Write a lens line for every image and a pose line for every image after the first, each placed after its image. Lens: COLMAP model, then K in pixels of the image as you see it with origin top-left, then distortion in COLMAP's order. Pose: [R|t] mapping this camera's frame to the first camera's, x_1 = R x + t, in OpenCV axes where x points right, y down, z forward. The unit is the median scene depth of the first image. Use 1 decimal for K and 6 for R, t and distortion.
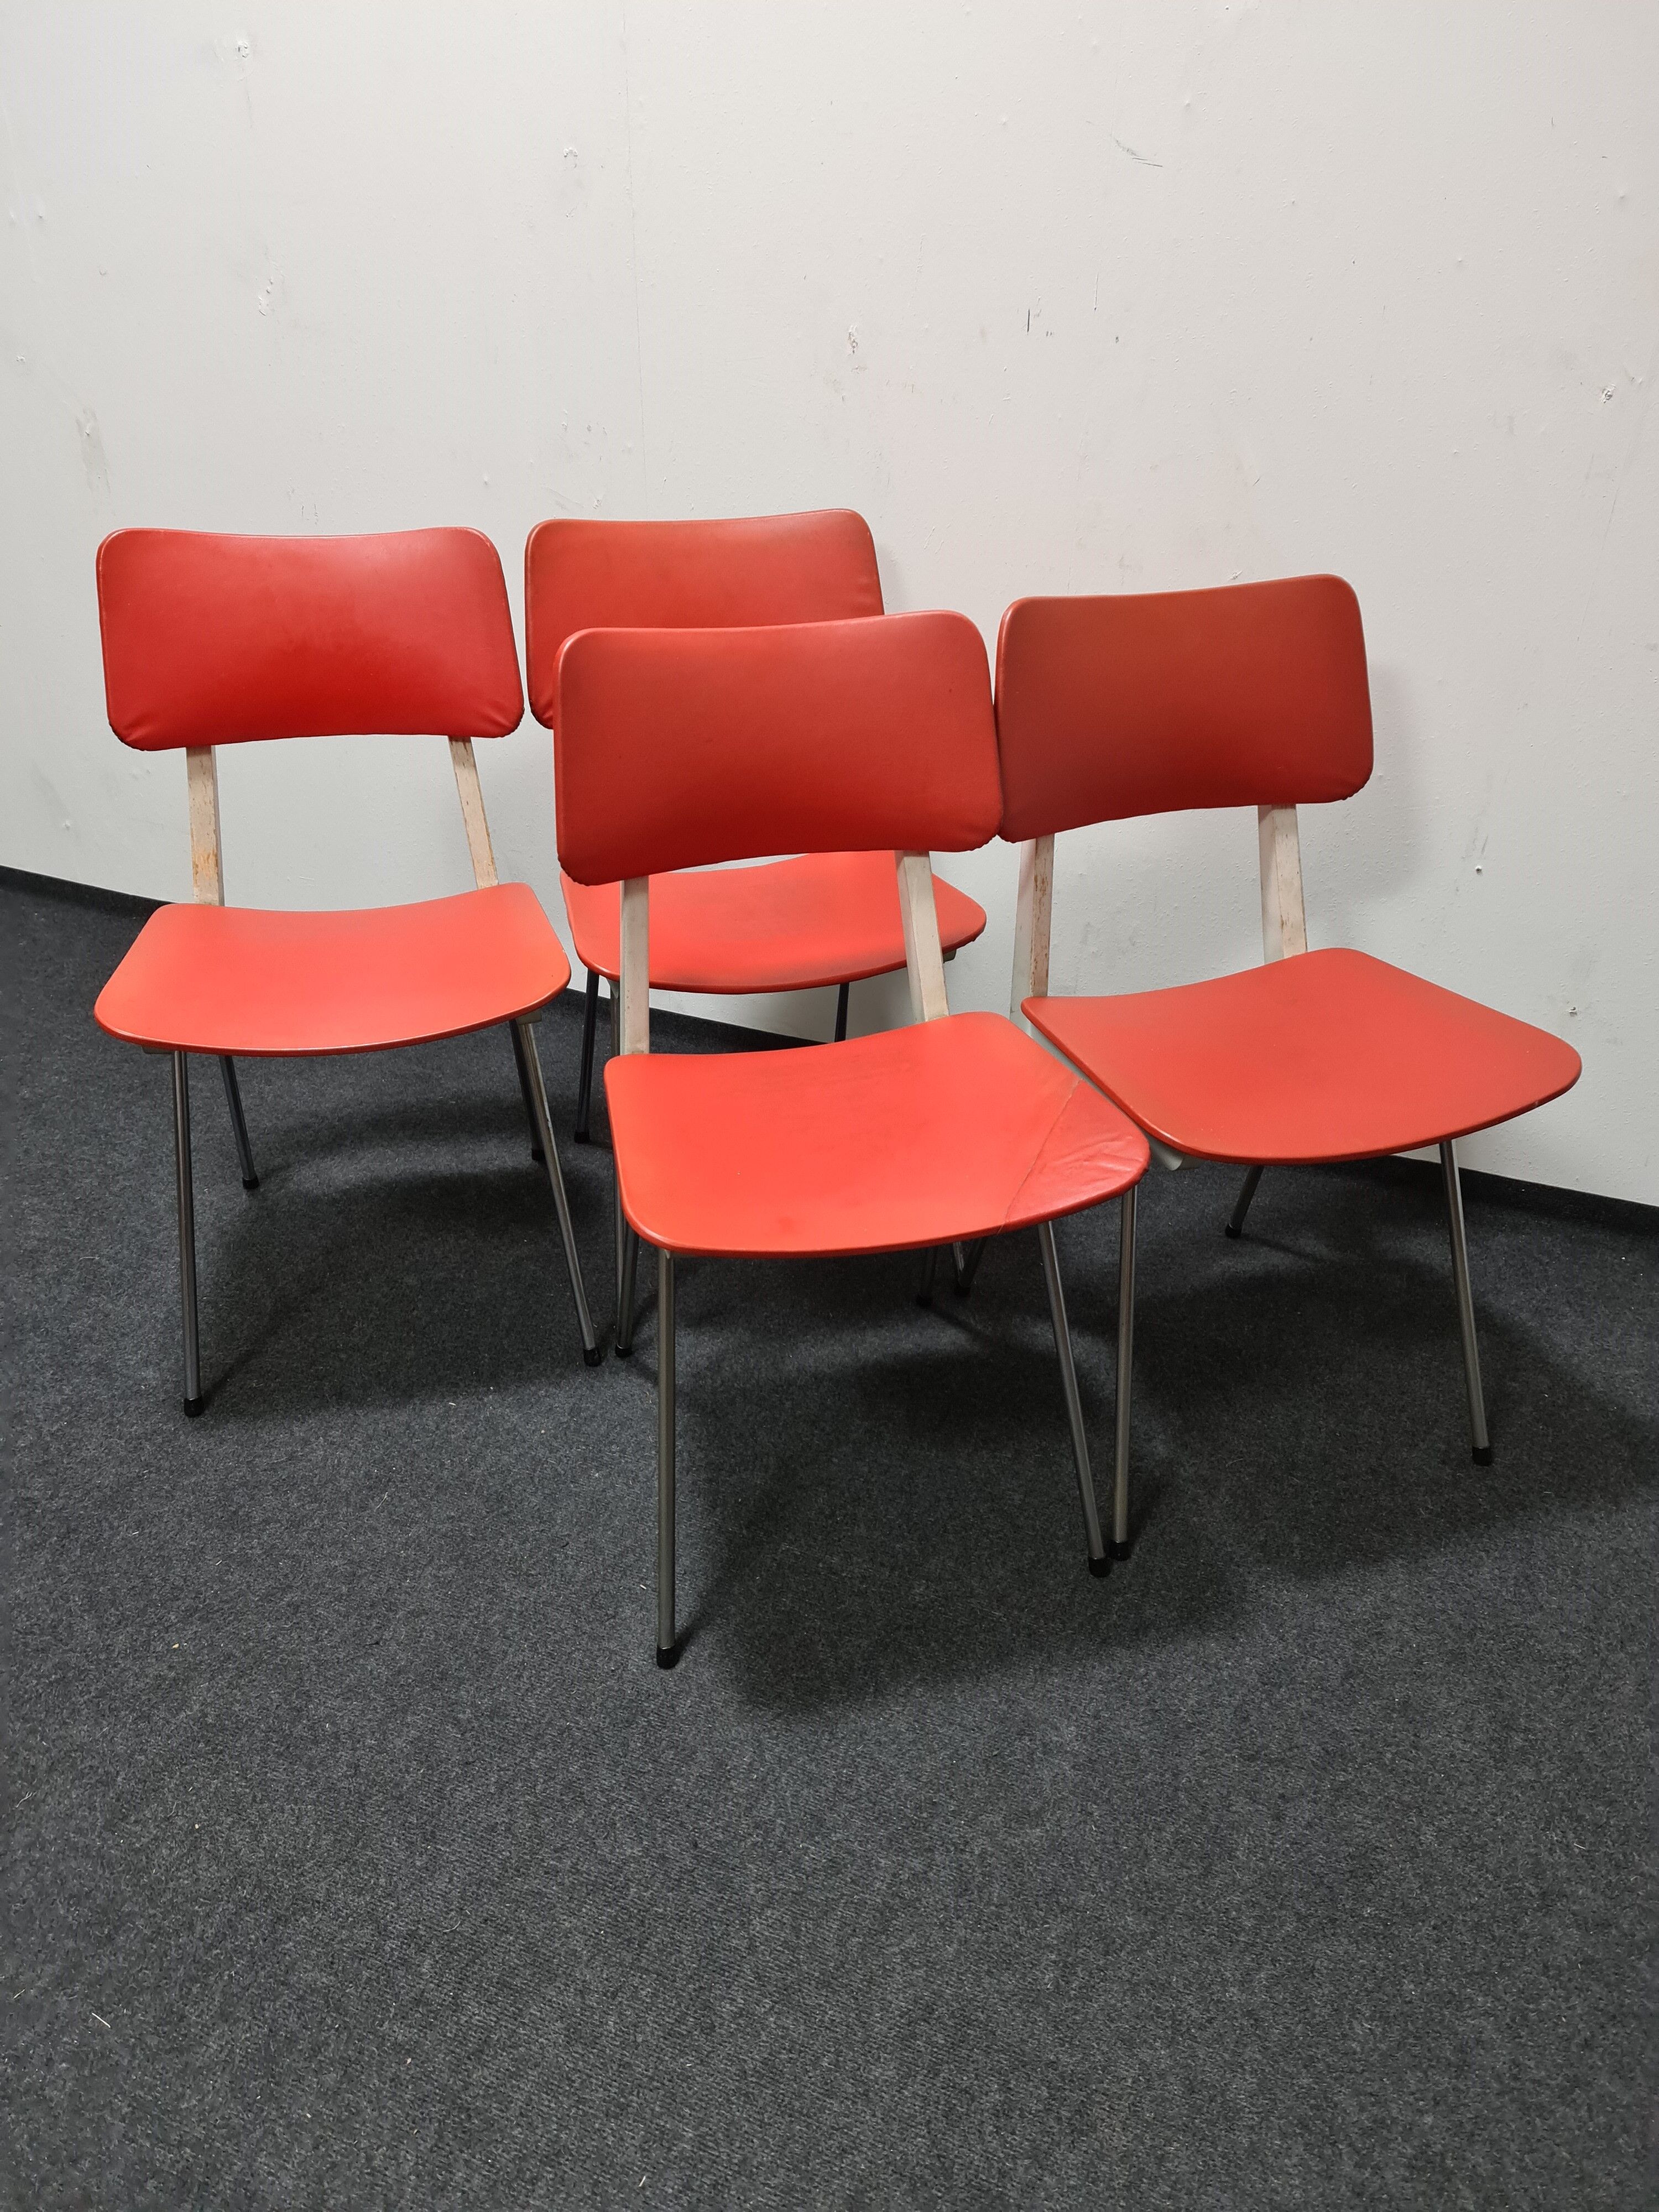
lens RADIAL K [[1599.1, 0, 820.2], [0, 1599.1, 1106.6], [0, 0, 1]] dist [0.124717, -0.122214]
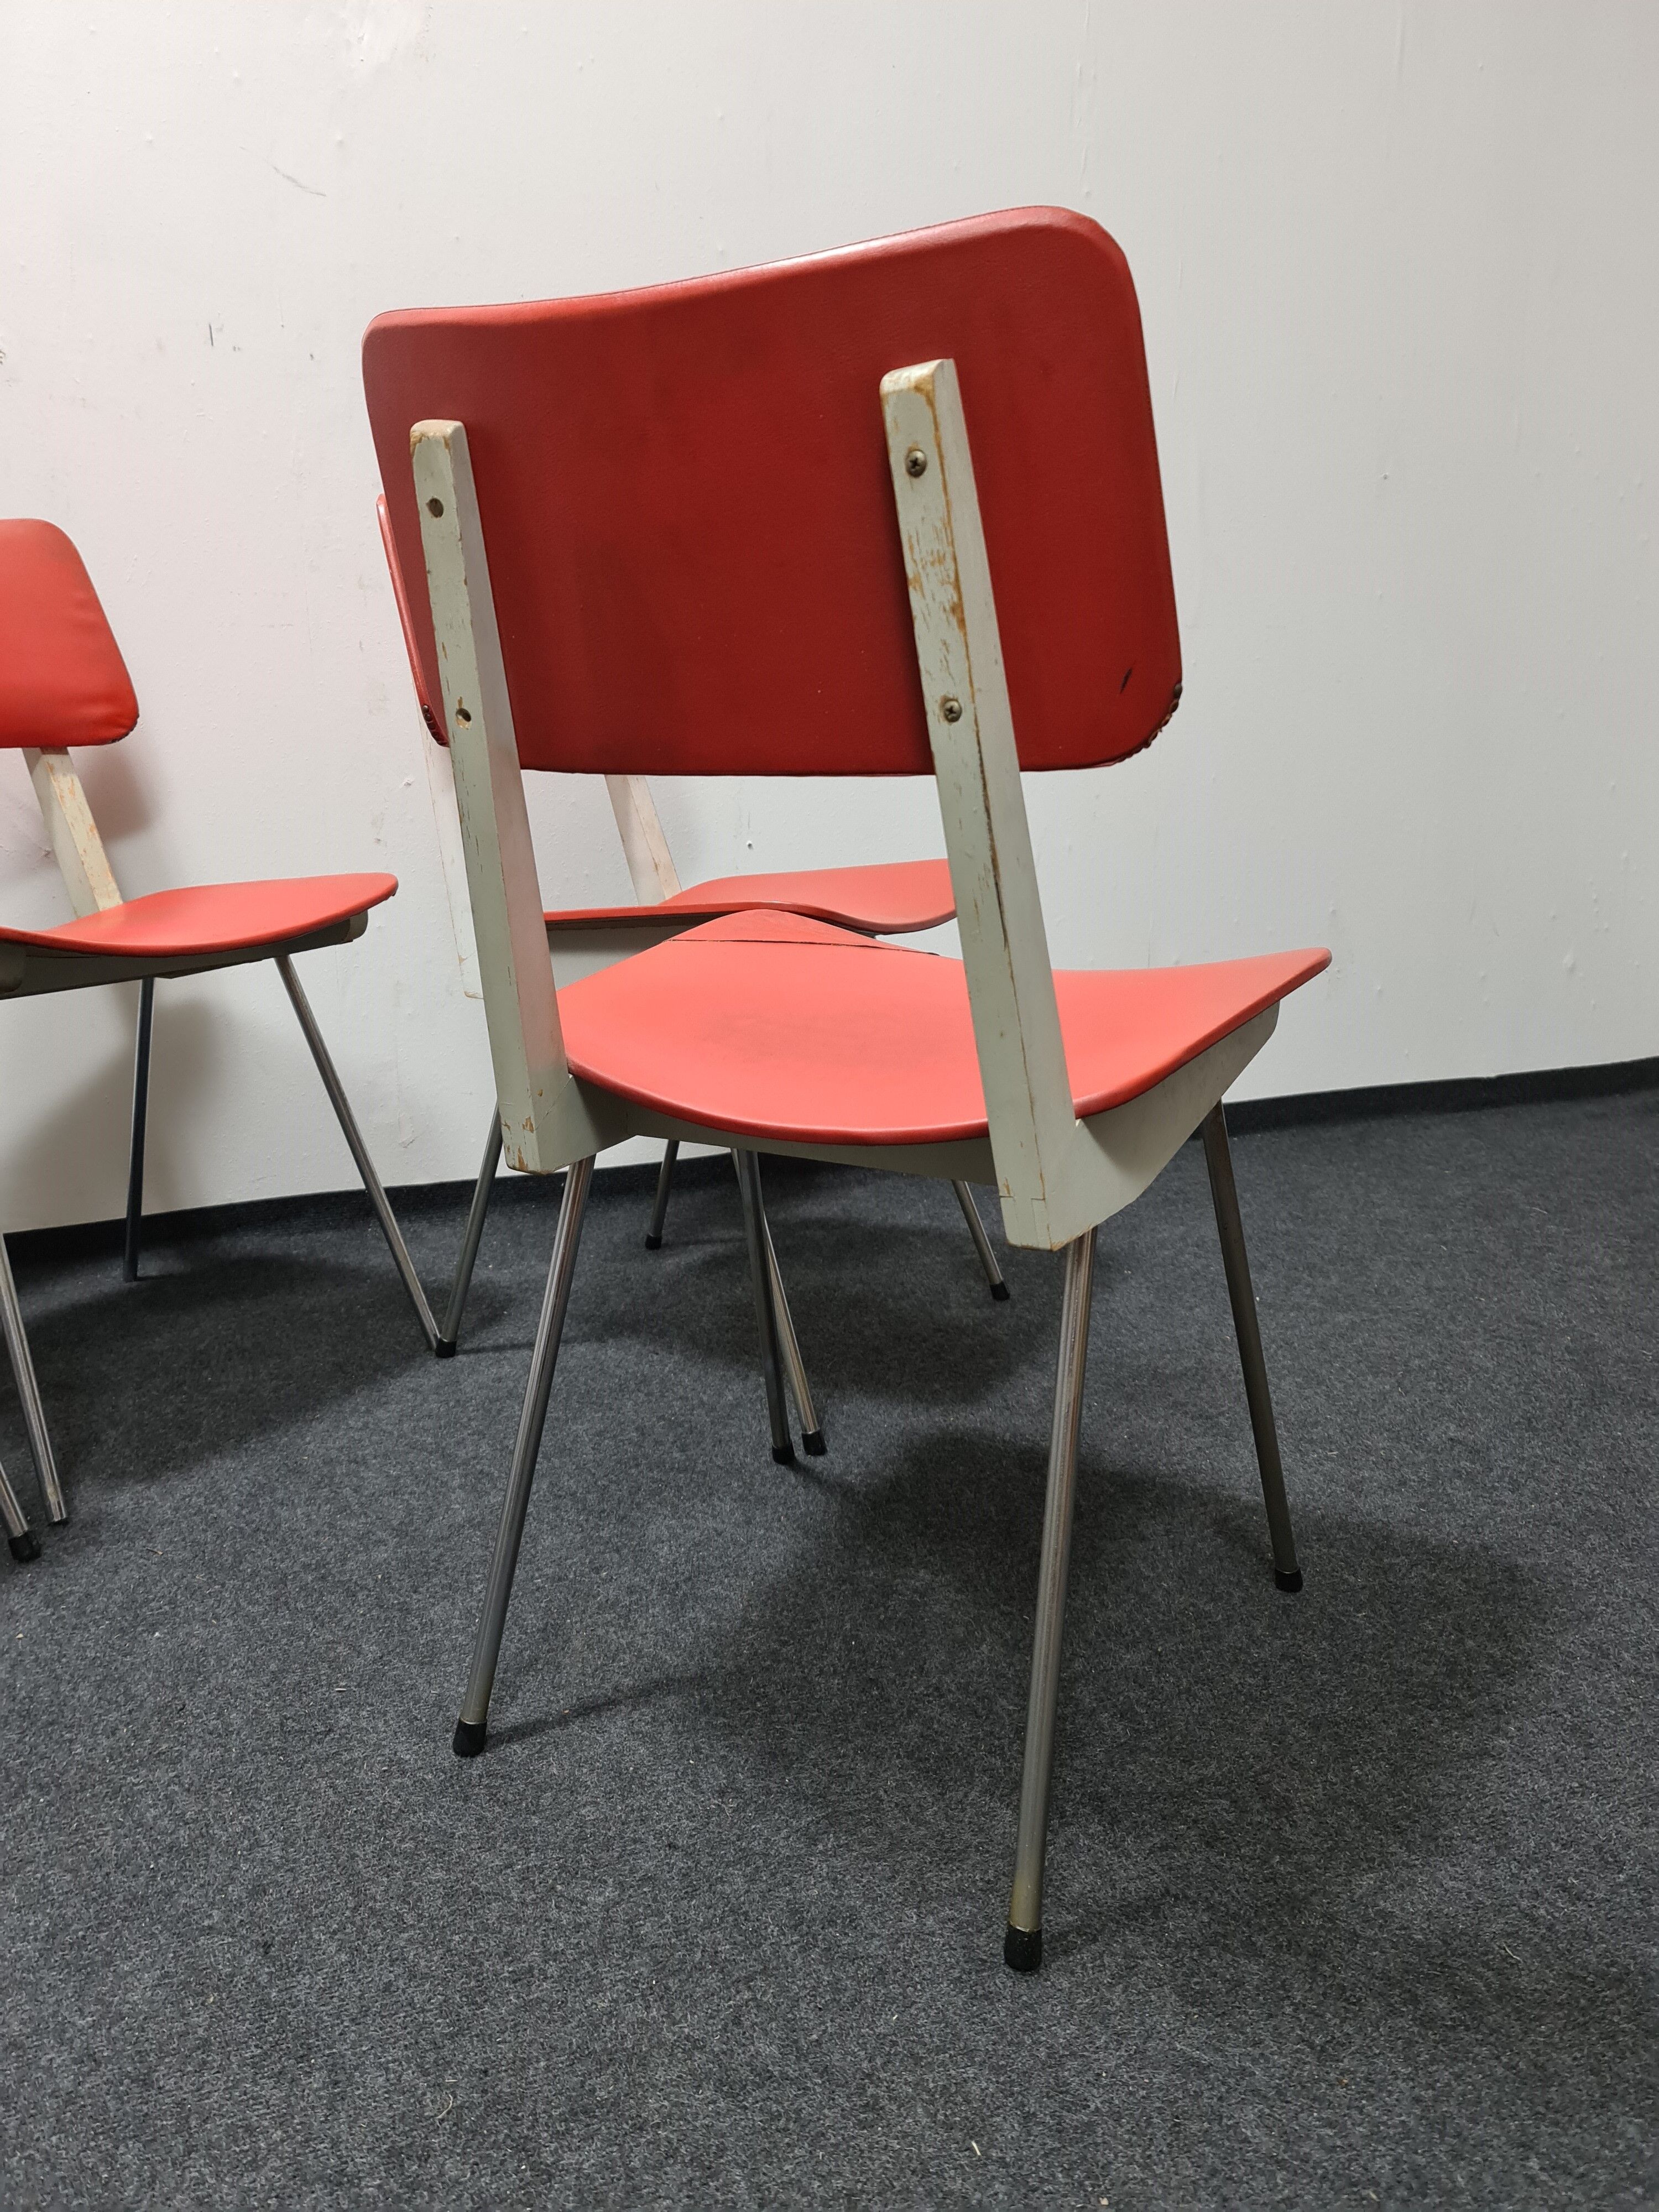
lens RADIAL K [[1613.0, 0, 799.9], [0, 1613.0, 1100.7], [0, 0, 1]] dist [0.072795, -0.045186]
pose [[0.745246, -0.173575, 0.643801, -0.399345], [0.361192, 0.916686, -0.170959, 0.280645], [-0.560490, 0.359942, 0.745850, 0.315997]]
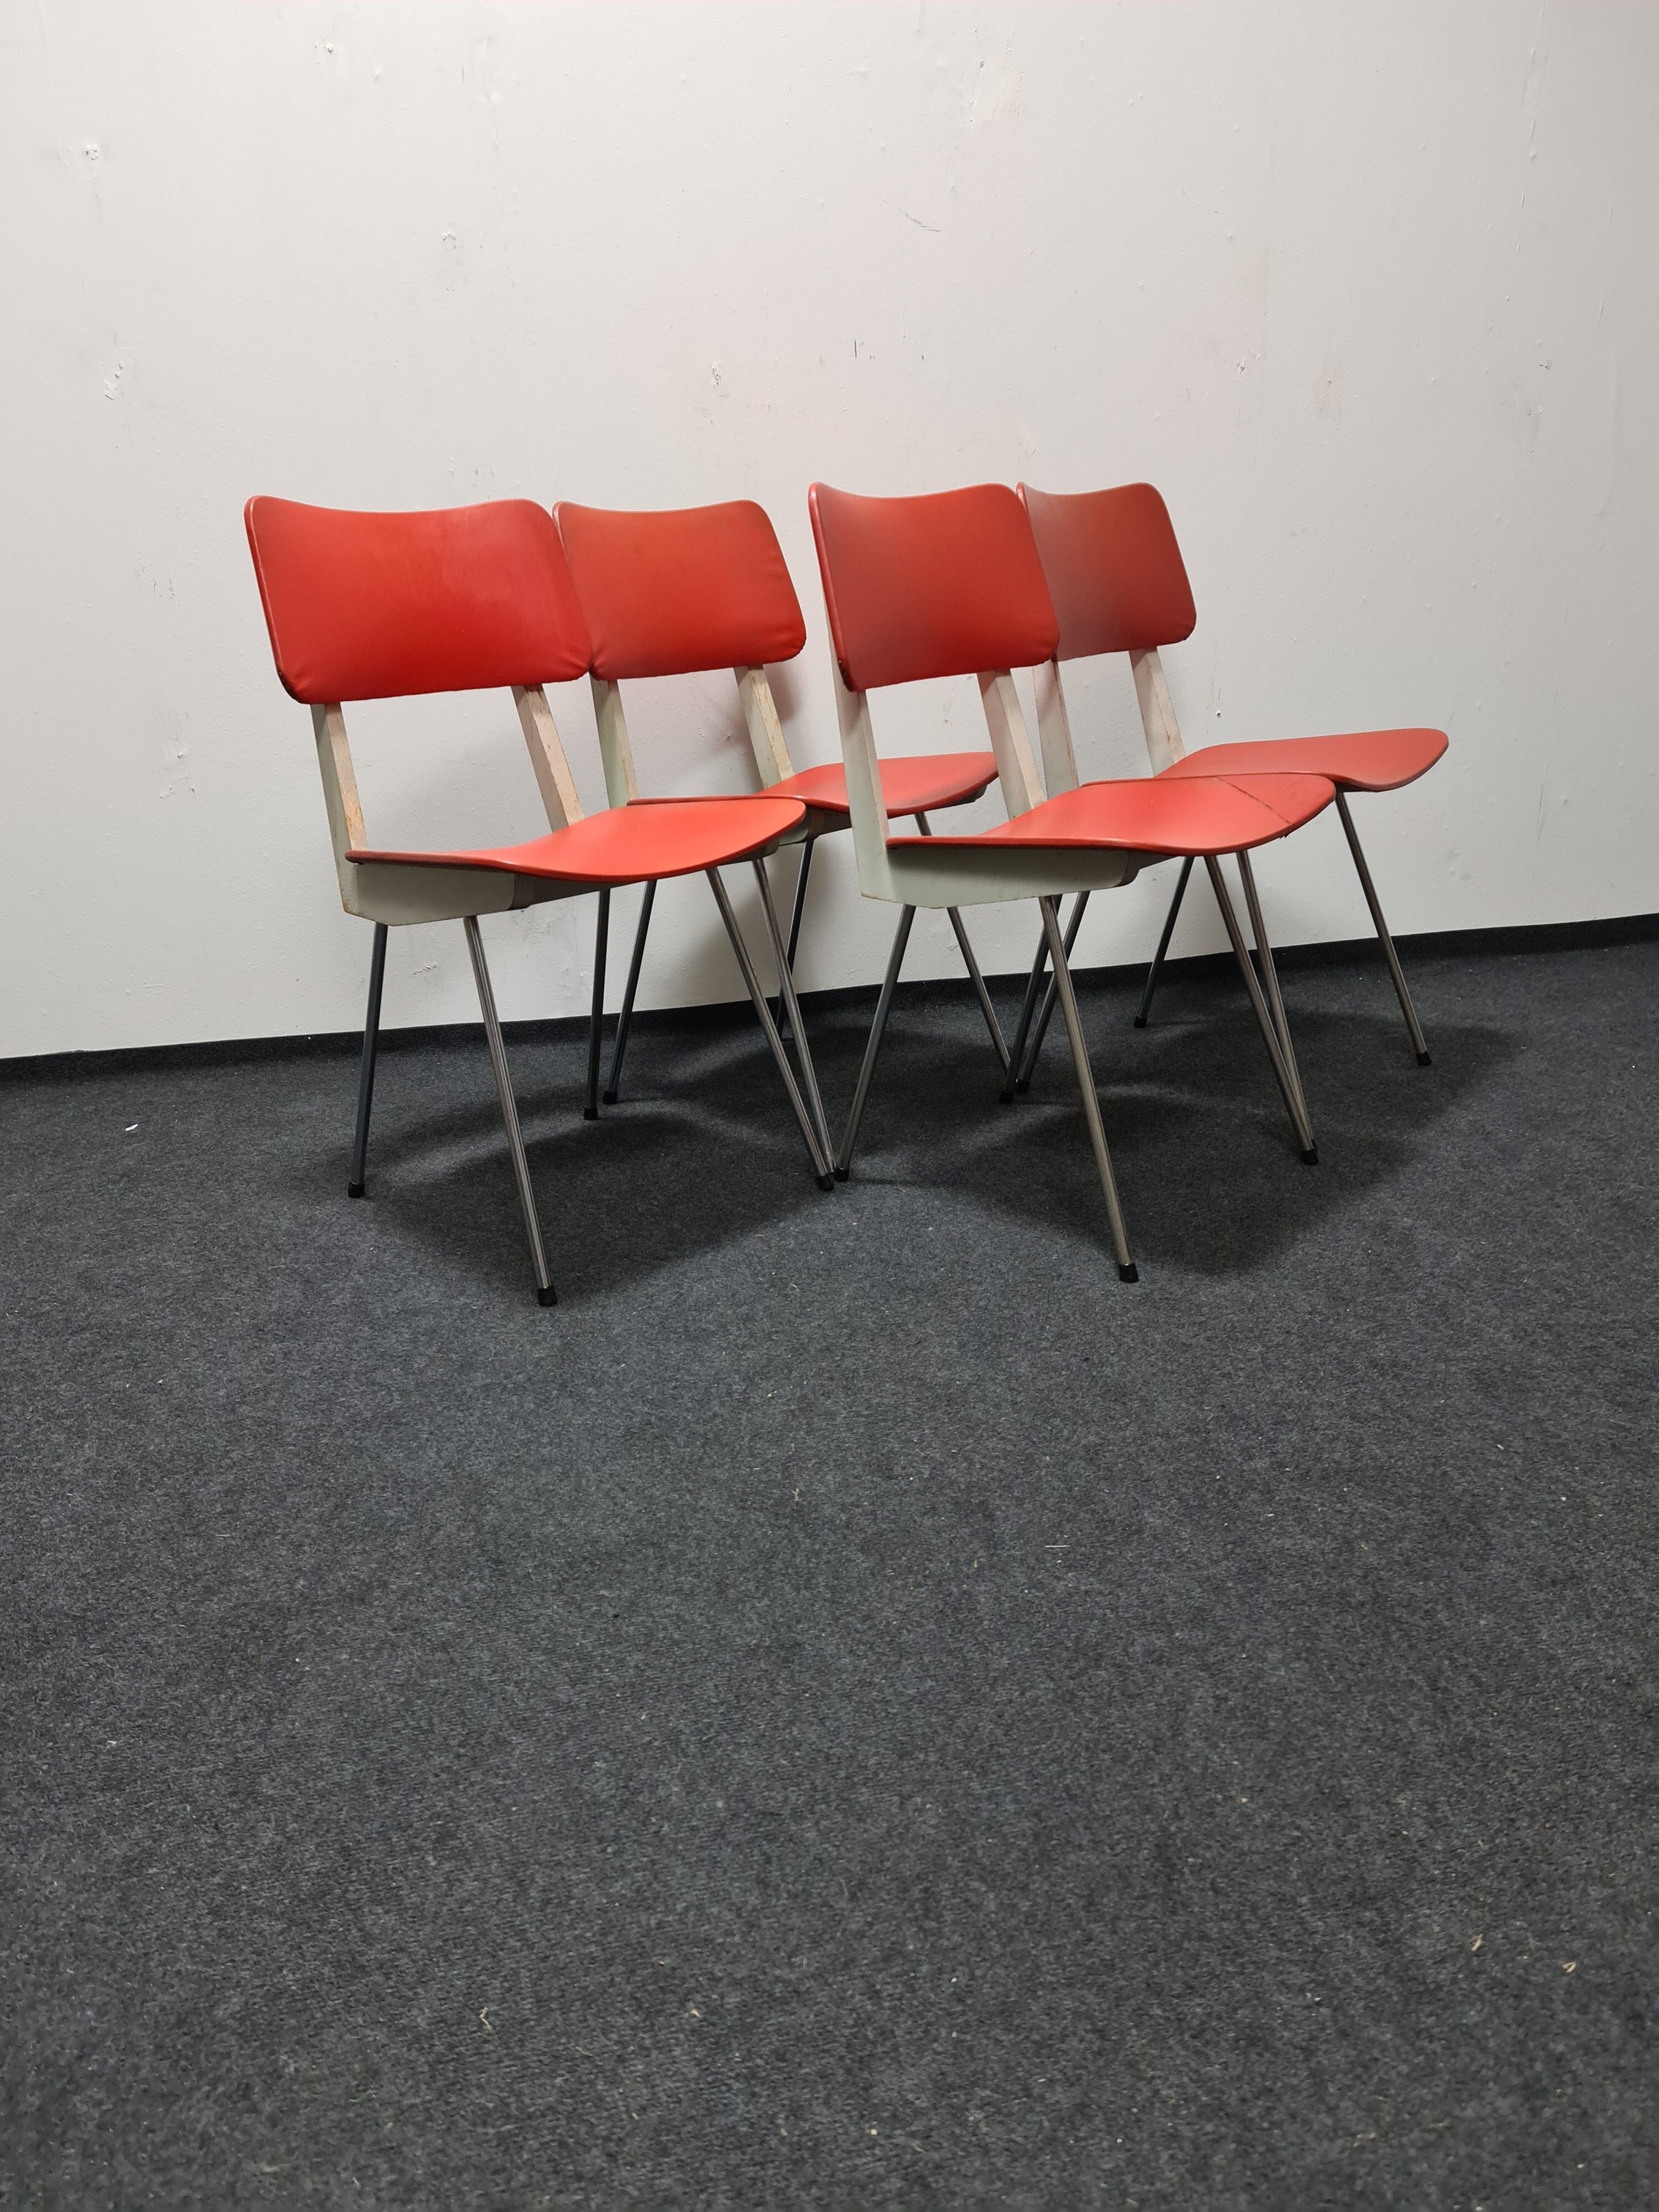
lens RADIAL K [[1589.3, 0, 804.7], [0, 1589.3, 1117.2], [0, 0, 1]] dist [0.085033, -0.076982]
pose [[0.841039, -0.228138, 0.490516, -0.868475], [0.323637, 0.938758, -0.118294, 0.304071], [-0.433489, 0.258239, 0.863366, 0.076291]]
